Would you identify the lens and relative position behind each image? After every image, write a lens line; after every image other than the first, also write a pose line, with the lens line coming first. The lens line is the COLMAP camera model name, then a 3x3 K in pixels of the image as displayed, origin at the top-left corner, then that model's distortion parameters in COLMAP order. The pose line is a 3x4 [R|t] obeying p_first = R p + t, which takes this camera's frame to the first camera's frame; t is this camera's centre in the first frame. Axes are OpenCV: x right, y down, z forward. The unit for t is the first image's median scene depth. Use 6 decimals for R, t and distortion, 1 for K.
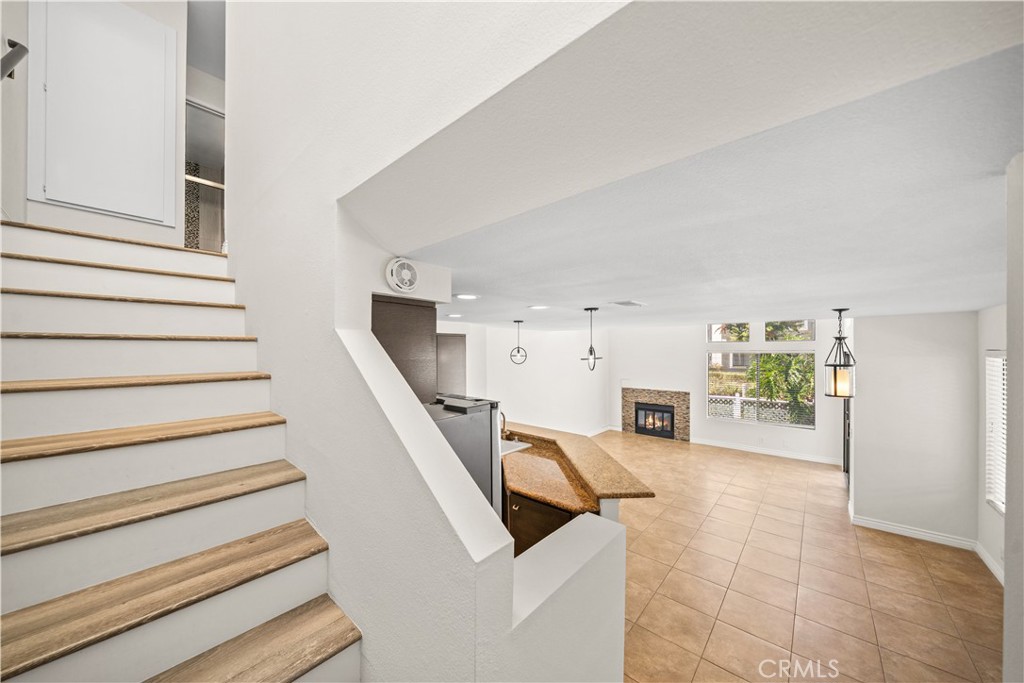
lens RADIAL K [[348.7, 0, 509.9], [0, 348.7, 347.9], [0, 0, 1]] dist [-0.005784, -0.000184]
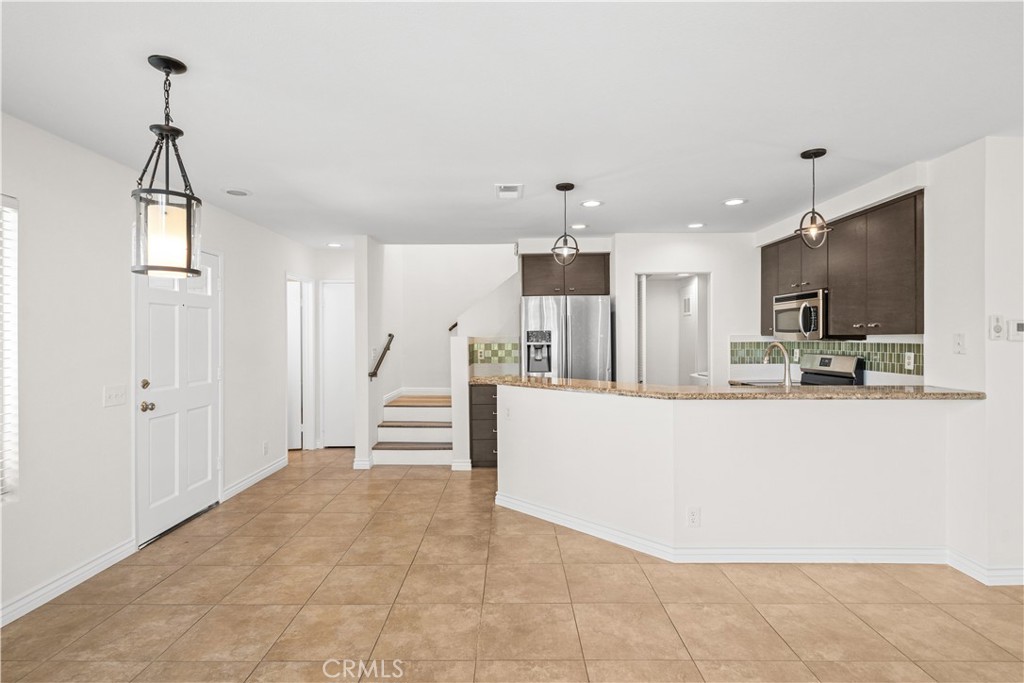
lens RADIAL K [[509.3, 0, 505.1], [0, 509.3, 336.3], [0, 0, 1]] dist [0.002362, -0.001470]
pose [[-0.755827, 0.003348, -0.654763, 0.440484], [0.011479, 0.999901, -0.008137, 0.093860], [0.654671, -0.013666, -0.755791, 0.725813]]
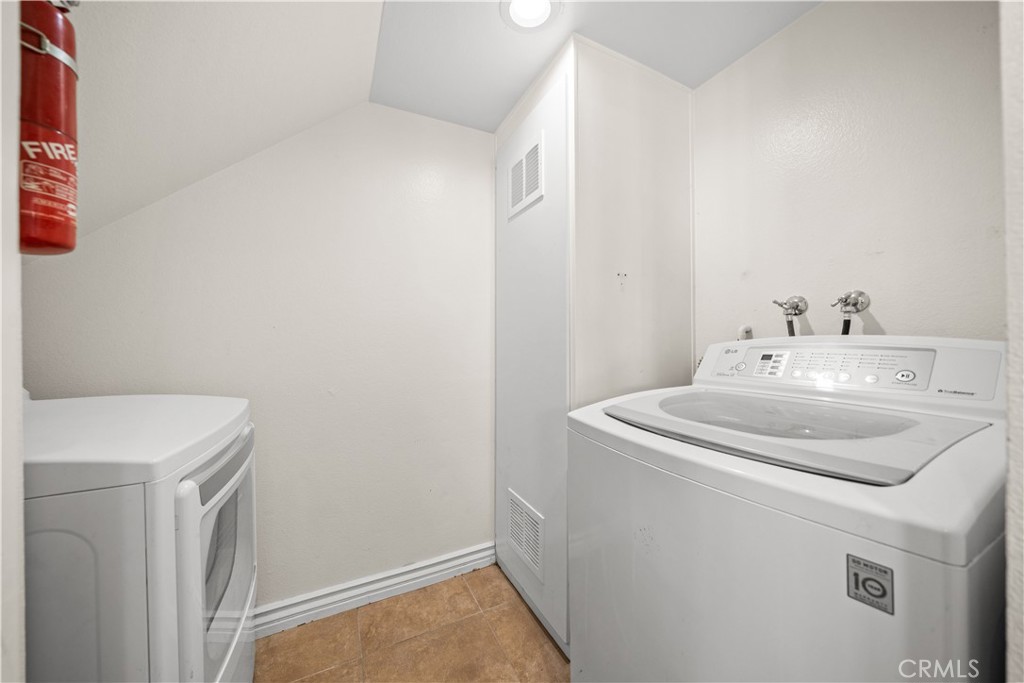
lens RADIAL K [[348.7, 0, 513.2], [0, 348.7, 338.9], [0, 0, 1]] dist [-0.005784, -0.000184]
pose [[-0.382859, 0.004233, -0.923797, -0.163136], [0.017613, 0.999841, -0.002719, 0.123852], [0.923639, -0.017312, -0.382873, 0.351949]]
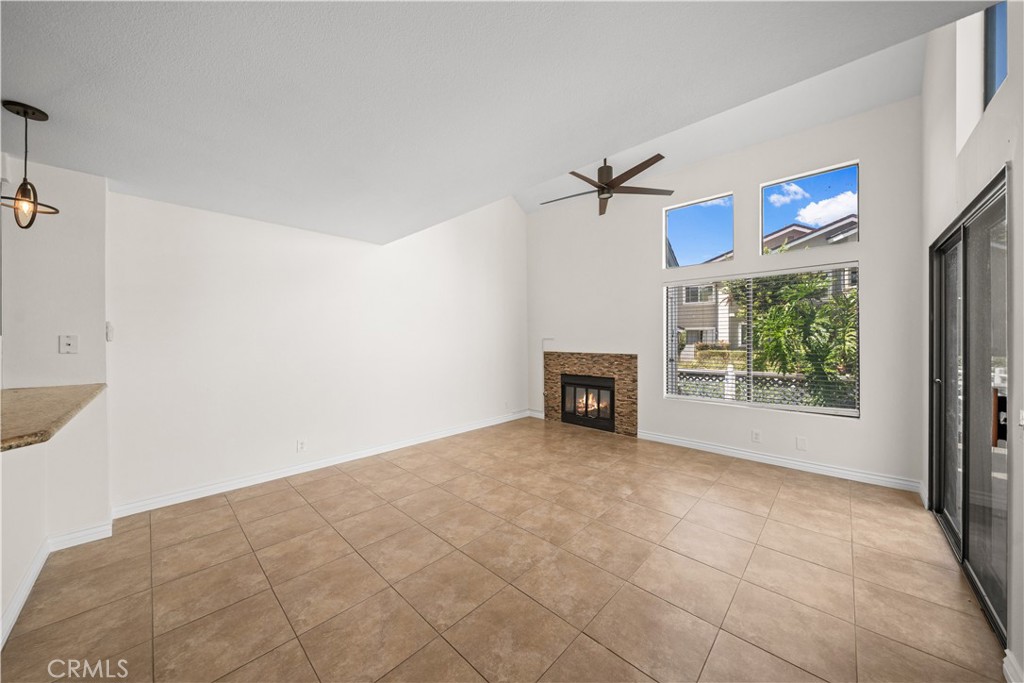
lens RADIAL K [[348.7, 0, 506.9], [0, 348.7, 336.7], [0, 0, 1]] dist [-0.005784, -0.000184]
pose [[0.999110, -0.002567, -0.042103, 0.316484], [0.002800, 0.999981, 0.005482, 0.092508], [0.042088, -0.005595, 0.999098, 0.389788]]
